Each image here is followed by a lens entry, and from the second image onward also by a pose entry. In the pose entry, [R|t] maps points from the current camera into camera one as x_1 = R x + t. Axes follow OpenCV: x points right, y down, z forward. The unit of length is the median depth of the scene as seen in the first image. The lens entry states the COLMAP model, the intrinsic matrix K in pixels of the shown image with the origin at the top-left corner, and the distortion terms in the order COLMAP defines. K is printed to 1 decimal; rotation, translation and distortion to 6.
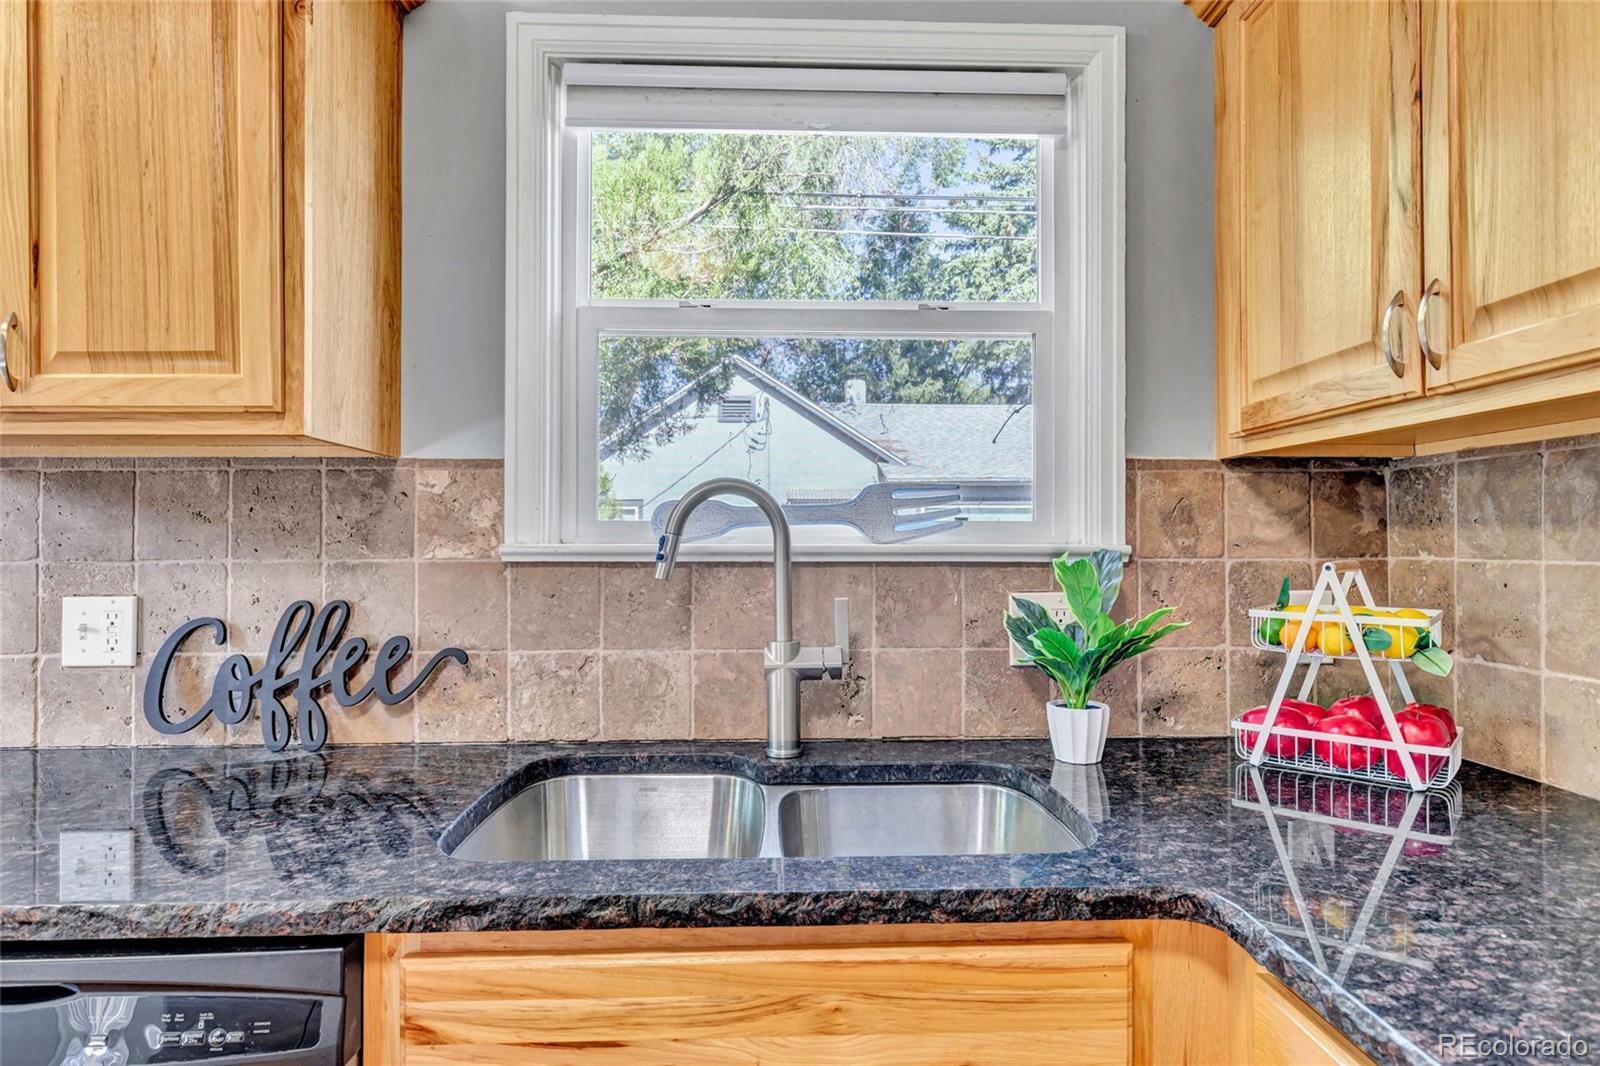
lens RADIAL K [[888.6, 0, 799.5], [0, 888.6, 534.1], [0, 0, 1]] dist [0.002765, 0.000763]
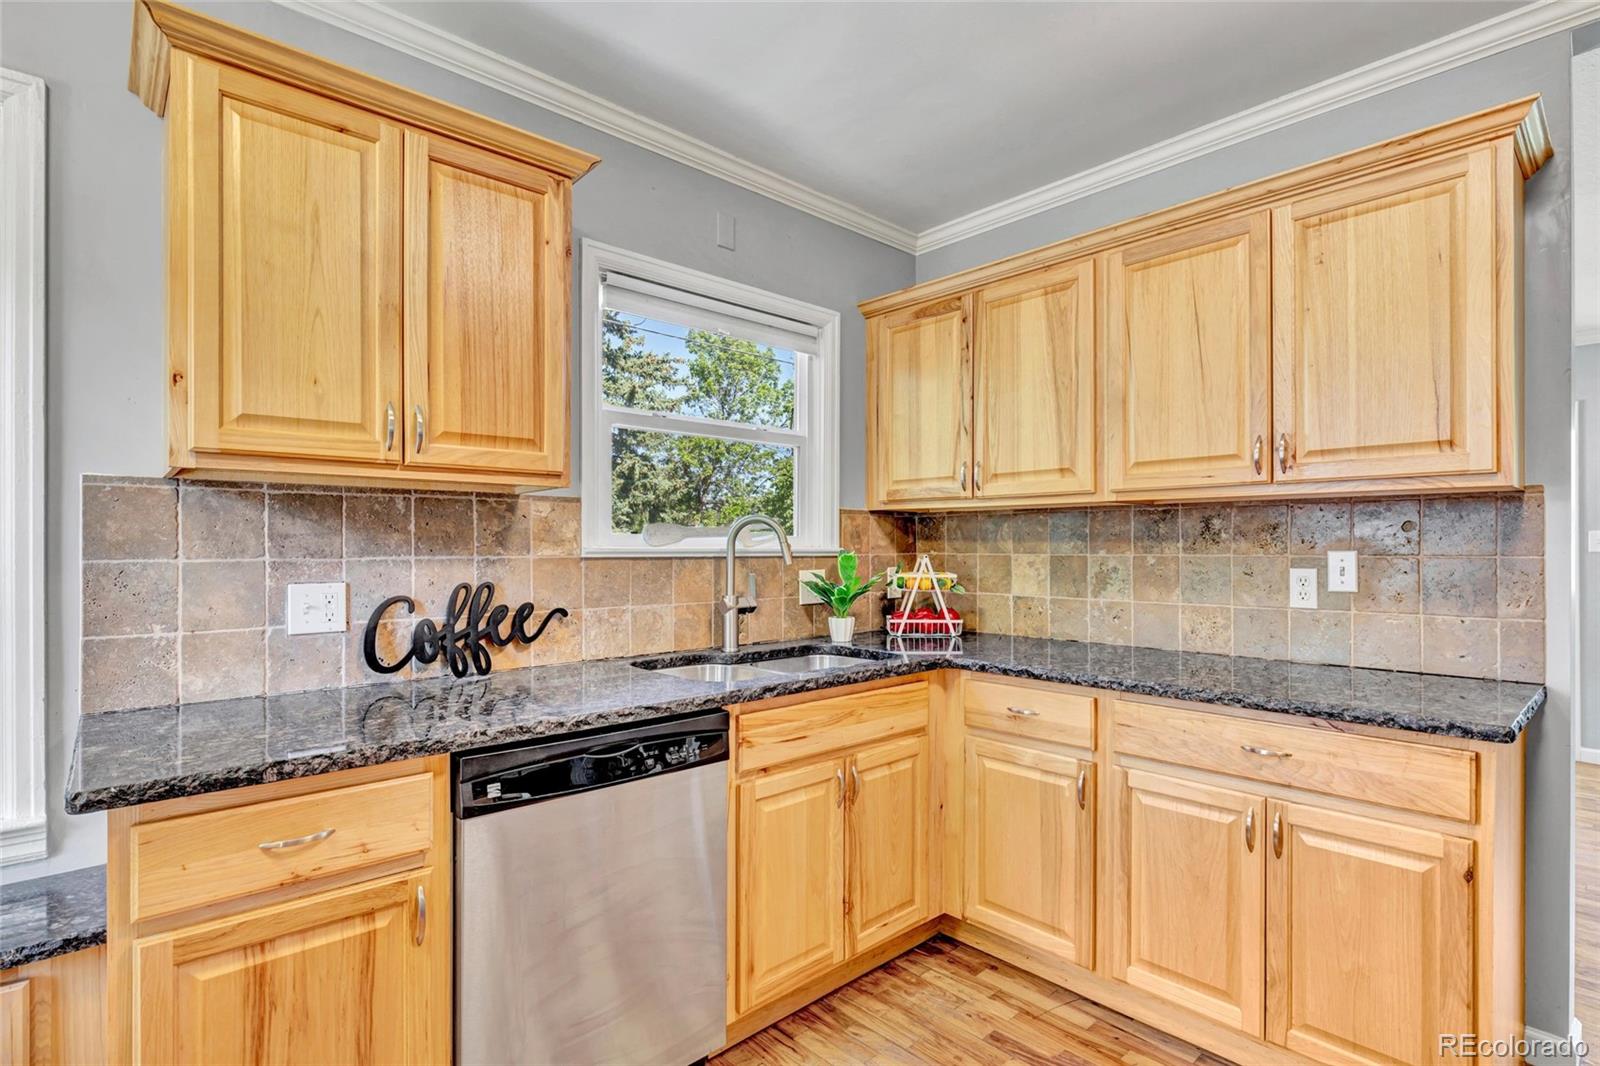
lens RADIAL K [[798.6, 0, 800.9], [0, 798.6, 545.9], [0, 0, 1]] dist [-0.002334, -0.000230]
pose [[0.756971, 0.002867, 0.653442, -1.031313], [-0.009331, 0.999936, 0.006422, -0.004965], [-0.653382, -0.010958, 0.756949, -0.454517]]
